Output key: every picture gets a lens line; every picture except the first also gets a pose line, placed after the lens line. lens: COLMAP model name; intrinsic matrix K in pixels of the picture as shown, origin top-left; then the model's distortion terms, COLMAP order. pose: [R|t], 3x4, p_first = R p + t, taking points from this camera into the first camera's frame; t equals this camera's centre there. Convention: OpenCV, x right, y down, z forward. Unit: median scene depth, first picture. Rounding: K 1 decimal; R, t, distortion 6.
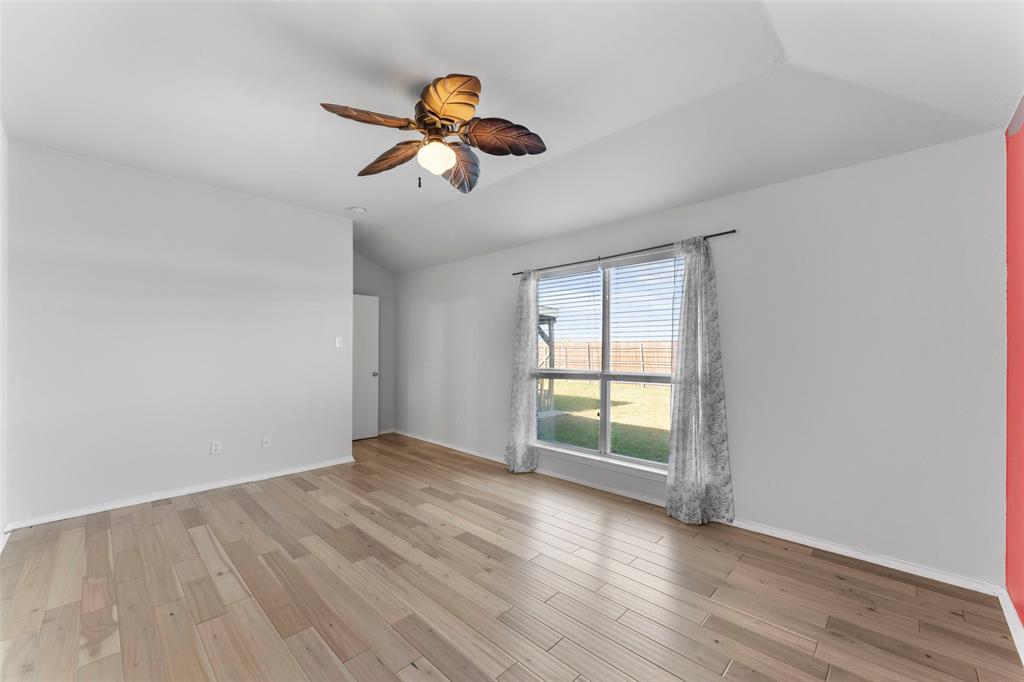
lens RADIAL K [[408.3, 0, 507.4], [0, 408.3, 346.1], [0, 0, 1]] dist [-0.003979, 0.000286]
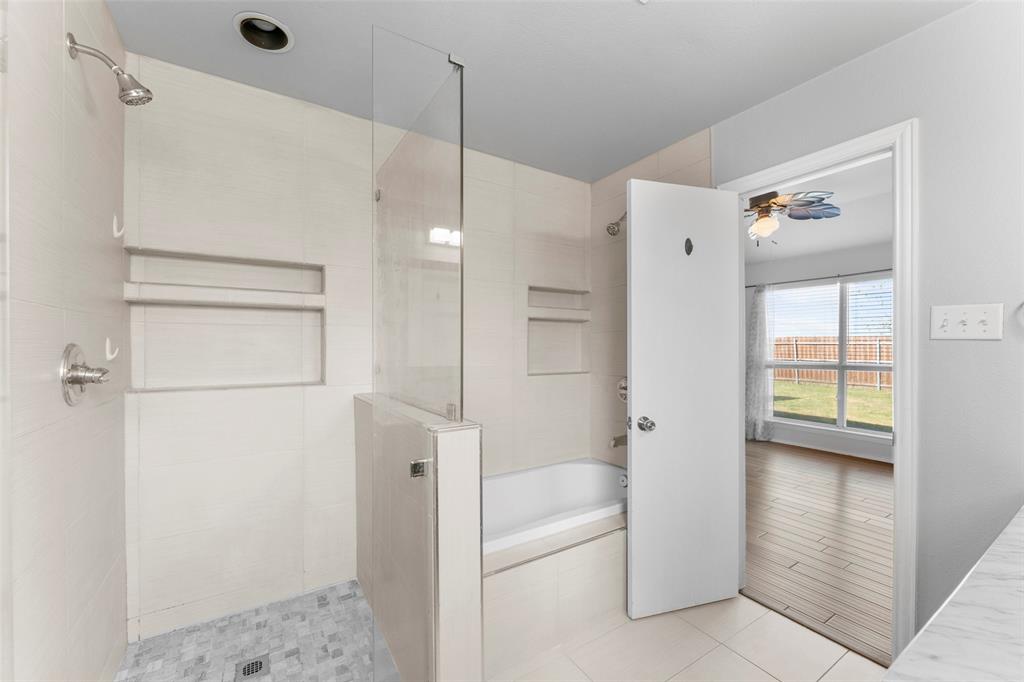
lens RADIAL K [[408.3, 0, 514.3], [0, 408.3, 345.0], [0, 0, 1]] dist [-0.003979, 0.000286]
pose [[0.974362, -0.005048, -0.224929, -0.766467], [0.007413, 0.999926, 0.009671, -0.024351], [0.224863, -0.011091, 0.974327, -0.770000]]
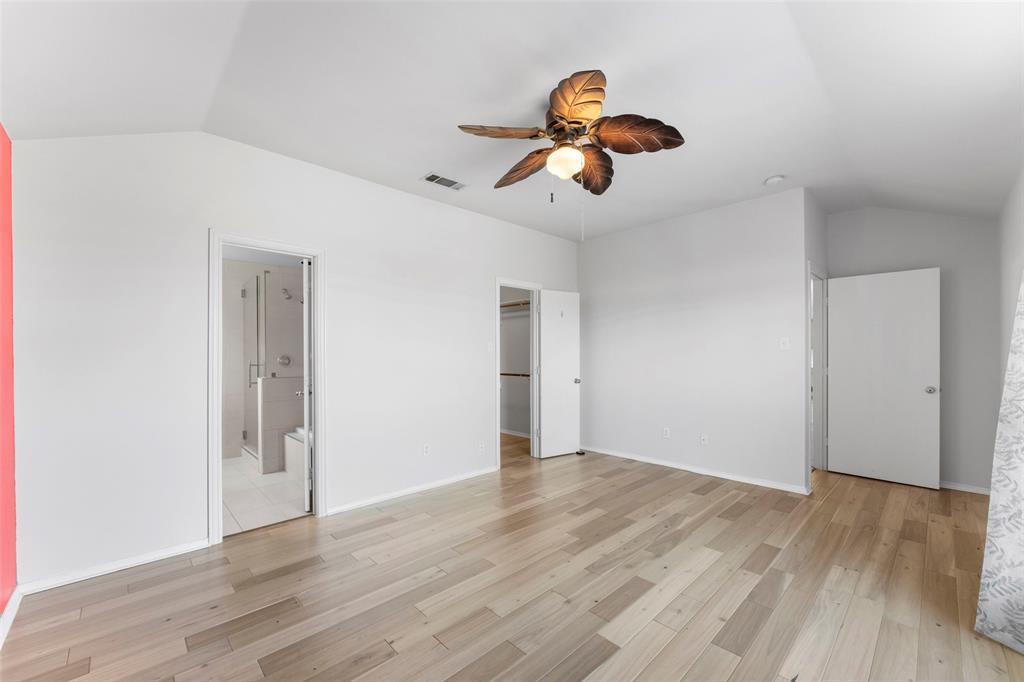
lens RADIAL K [[408.3, 0, 507.6], [0, 408.3, 351.6], [0, 0, 1]] dist [-0.003979, 0.000286]
pose [[-0.033476, -0.004590, -0.999429, 0.512228], [0.011046, 0.999927, -0.004962, 0.004952], [0.999378, -0.011206, -0.033423, 0.548015]]
